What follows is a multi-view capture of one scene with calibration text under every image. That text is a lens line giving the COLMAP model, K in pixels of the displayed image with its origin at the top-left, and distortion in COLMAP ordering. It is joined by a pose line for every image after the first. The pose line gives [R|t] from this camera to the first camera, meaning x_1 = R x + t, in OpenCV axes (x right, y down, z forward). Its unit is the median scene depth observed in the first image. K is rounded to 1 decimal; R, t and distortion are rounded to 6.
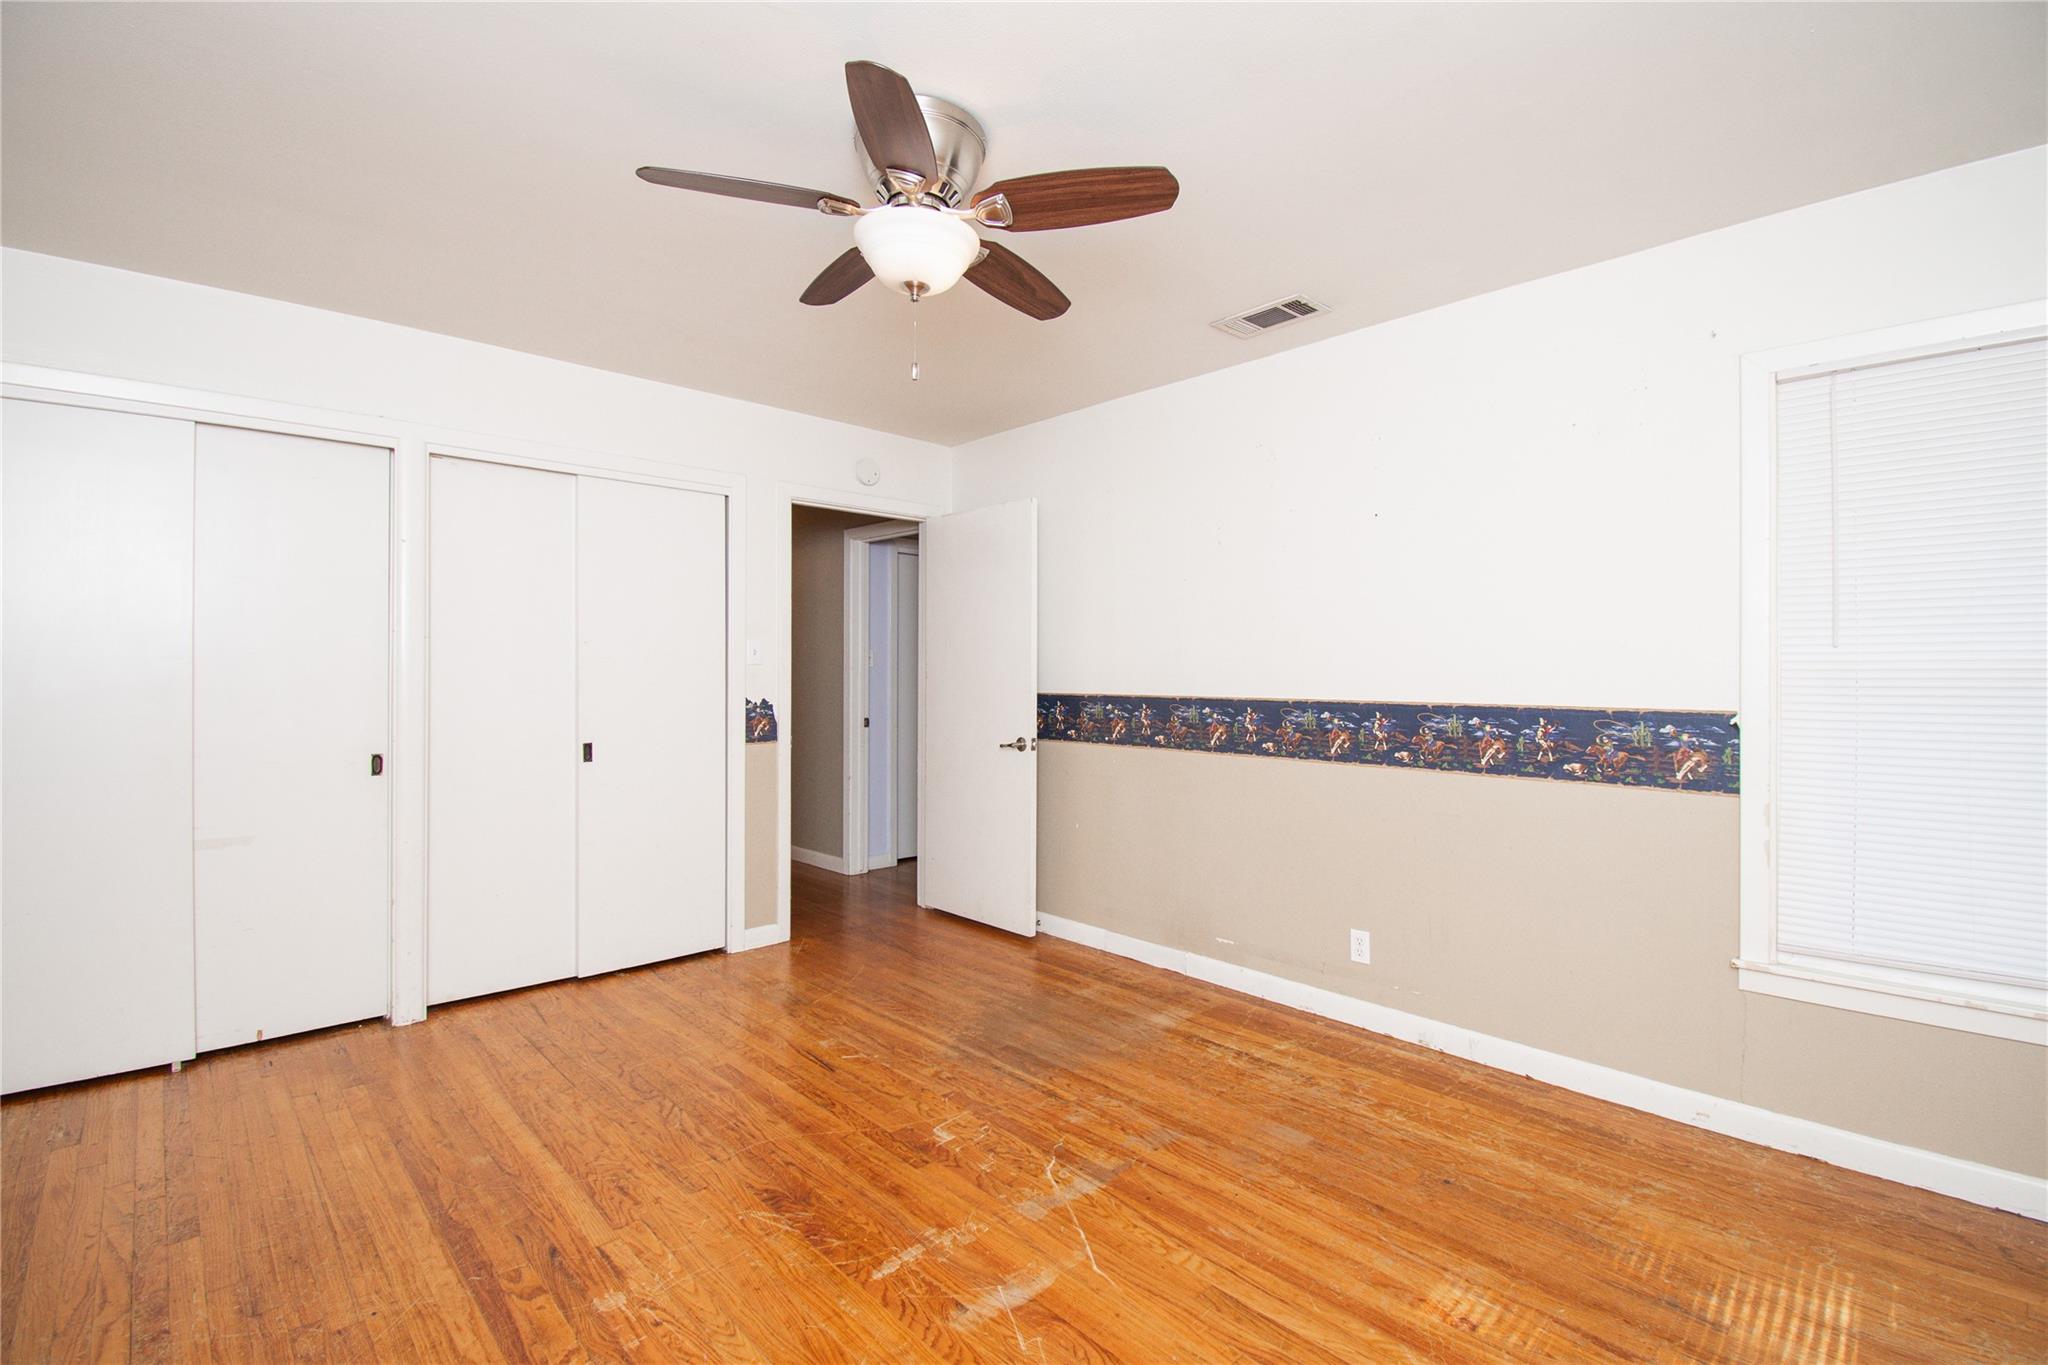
lens RADIAL K [[920.1, 0, 1007.1], [0, 920.1, 679.3], [0, 0, 1]] dist [0.004568, -0.002637]
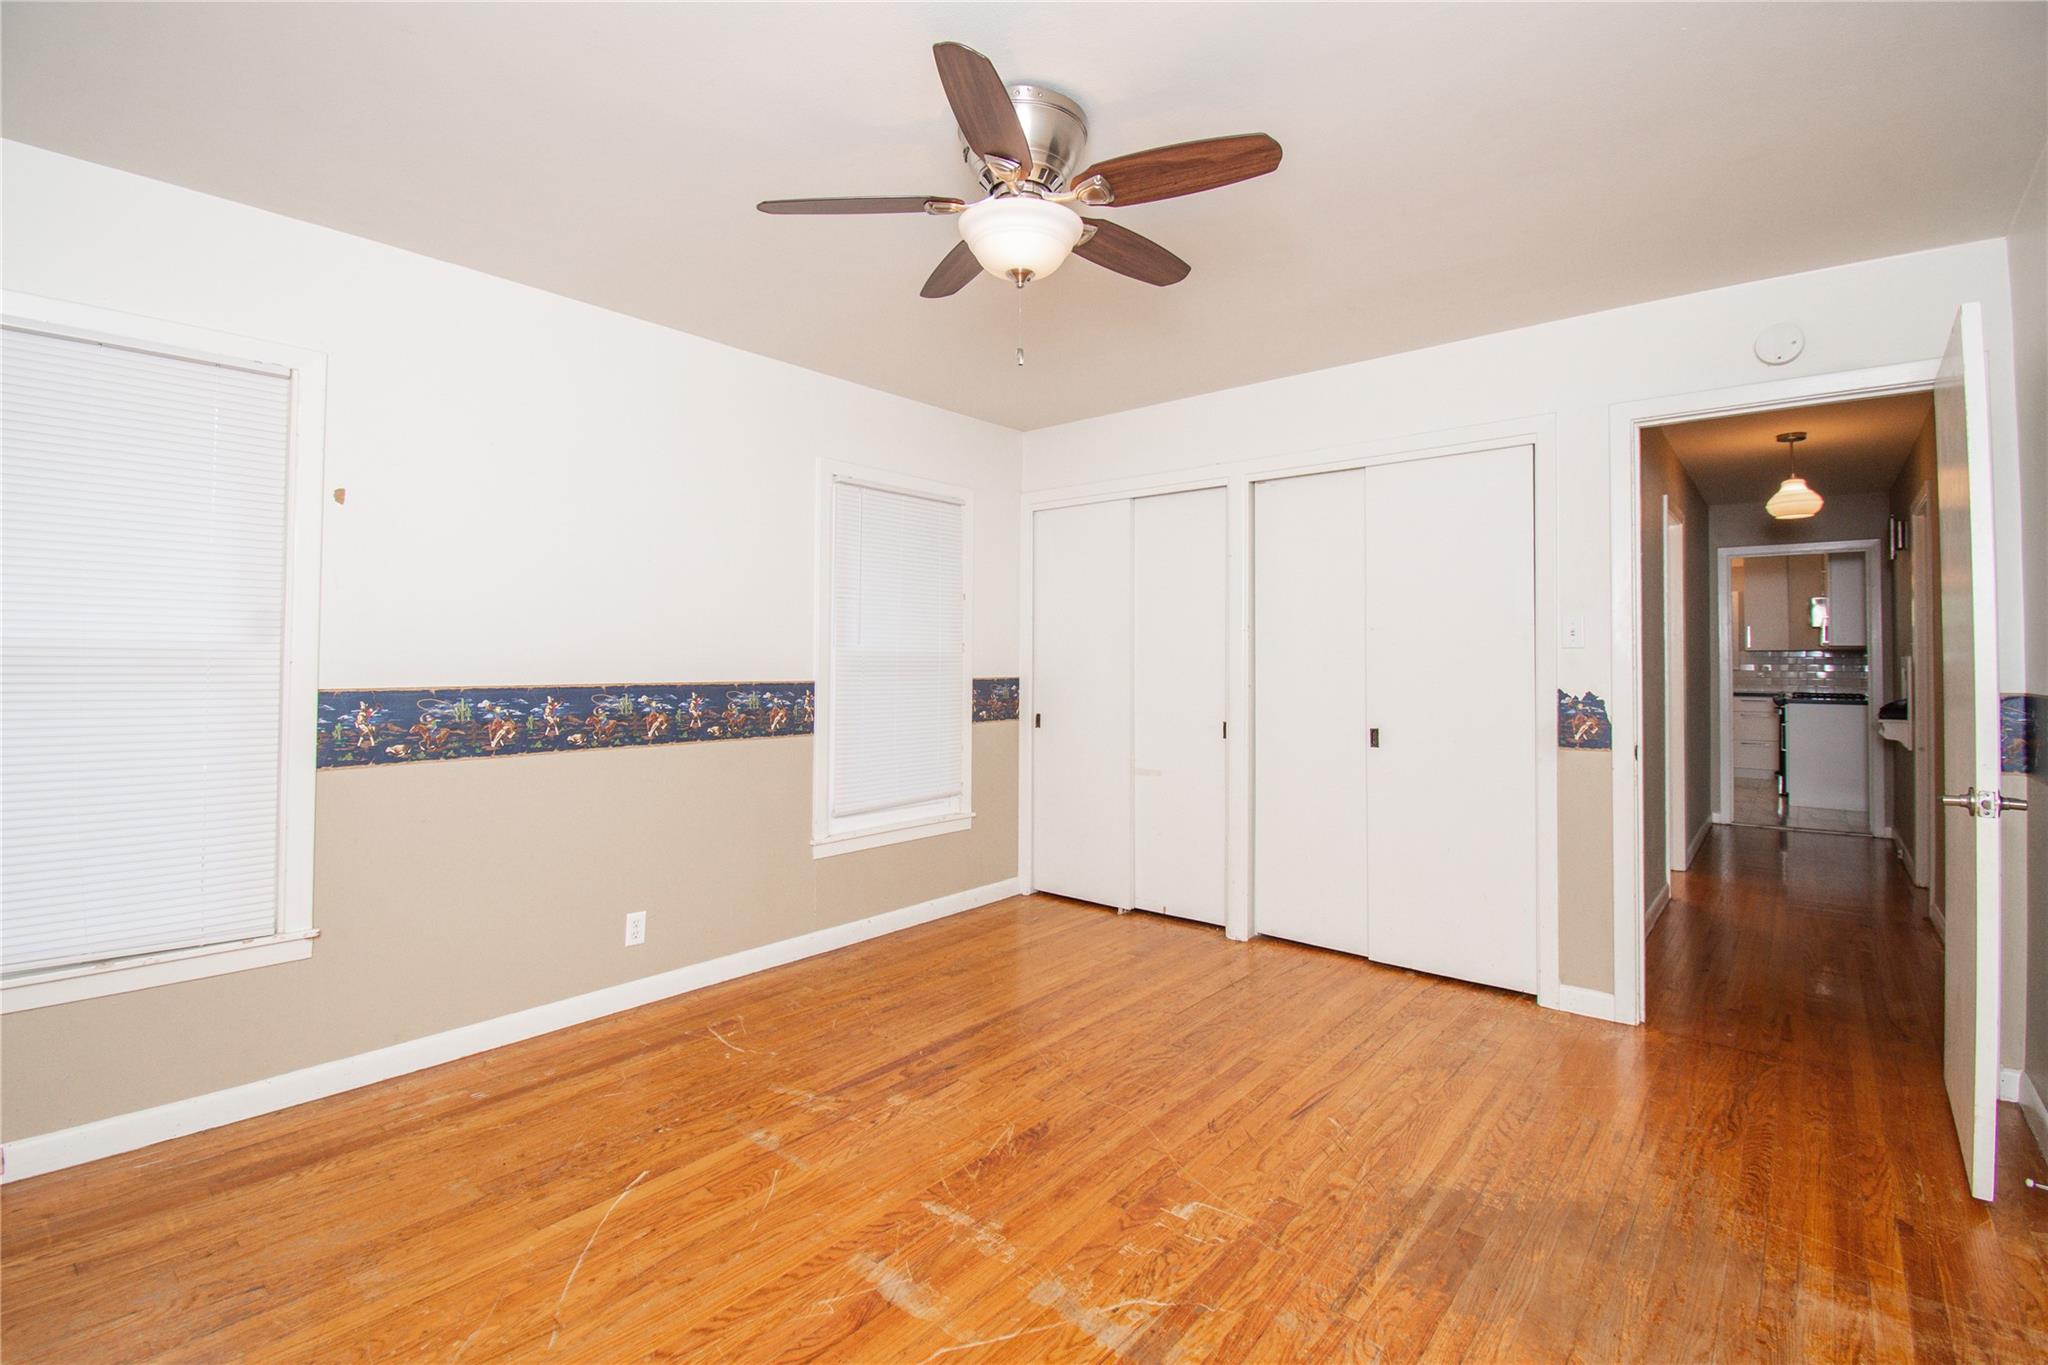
lens RADIAL K [[920.1, 0, 1034.3], [0, 920.1, 649.2], [0, 0, 1]] dist [0.004568, -0.002637]
pose [[0.130960, -0.011043, -0.991326, 0.716285], [-0.004595, 0.999920, -0.011746, -0.006558], [0.991377, 0.006093, 0.130899, 0.713398]]
